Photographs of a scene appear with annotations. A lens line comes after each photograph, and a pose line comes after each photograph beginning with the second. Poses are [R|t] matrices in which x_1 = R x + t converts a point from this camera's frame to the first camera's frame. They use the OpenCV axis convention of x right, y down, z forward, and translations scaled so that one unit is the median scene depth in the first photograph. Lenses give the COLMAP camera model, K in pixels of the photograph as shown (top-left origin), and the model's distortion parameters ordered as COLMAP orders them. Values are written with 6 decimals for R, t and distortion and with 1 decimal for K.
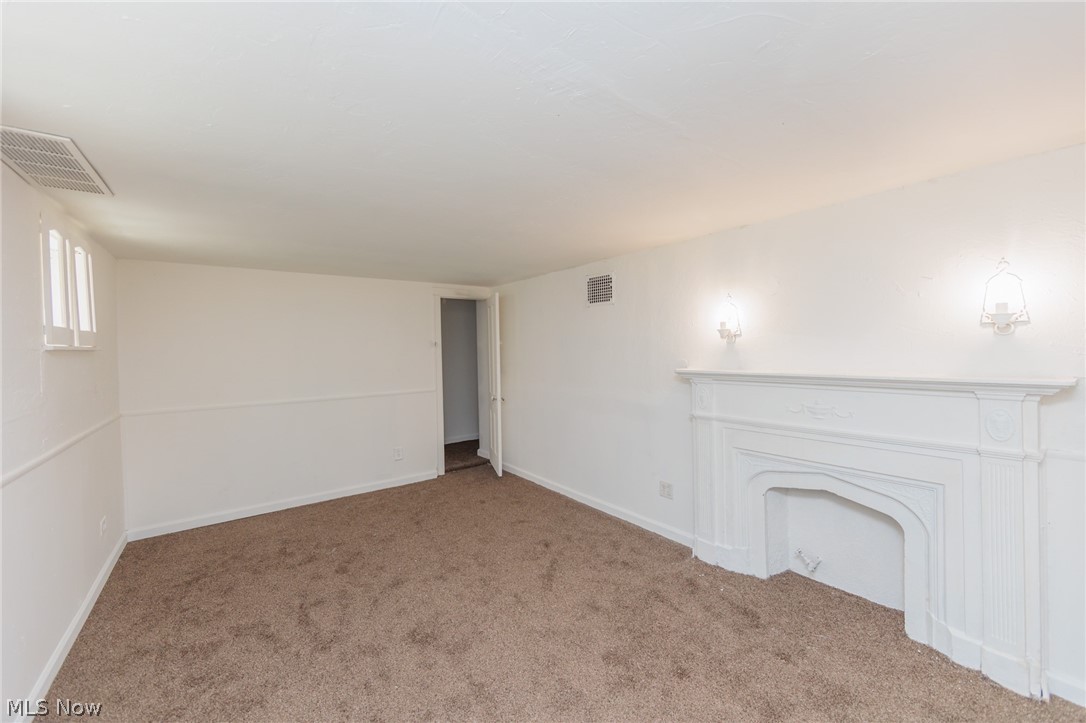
lens RADIAL K [[427.2, 0, 565.8], [0, 427.2, 352.1], [0, 0, 1]] dist [0.000369, -0.000793]
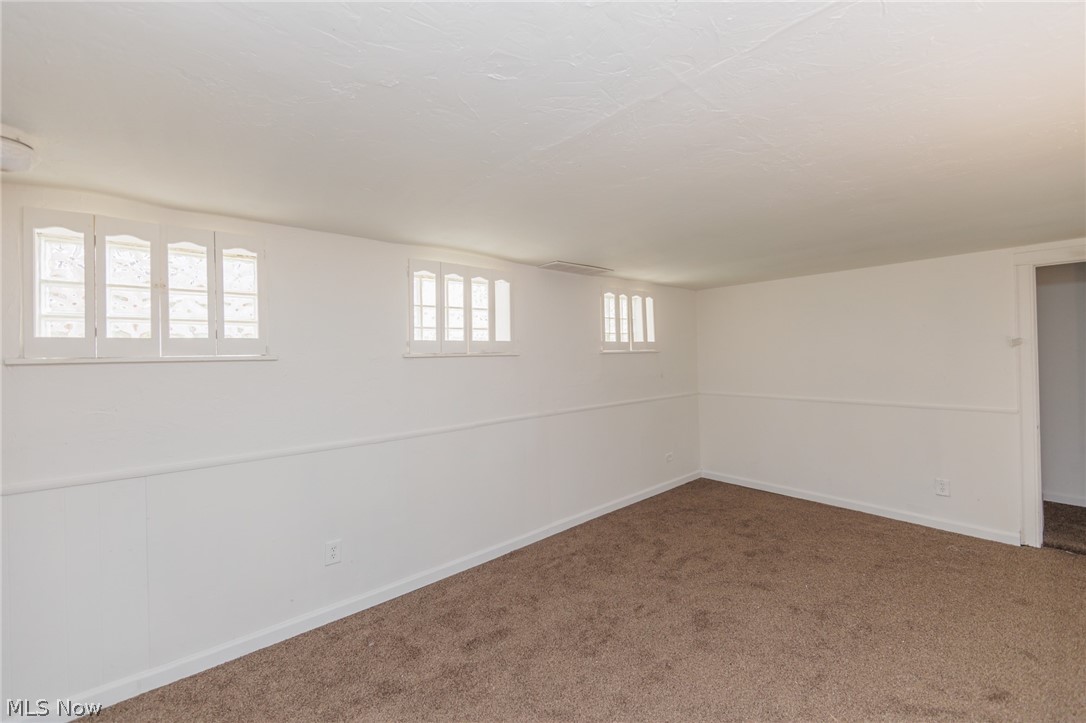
lens RADIAL K [[427.2, 0, 521.9], [0, 427.2, 339.2], [0, 0, 1]] dist [0.000369, -0.000793]
pose [[0.012902, -0.023085, -0.999650, 0.541348], [0.009840, 0.999688, -0.022959, -0.019996], [0.999868, -0.009540, 0.013126, 0.375533]]
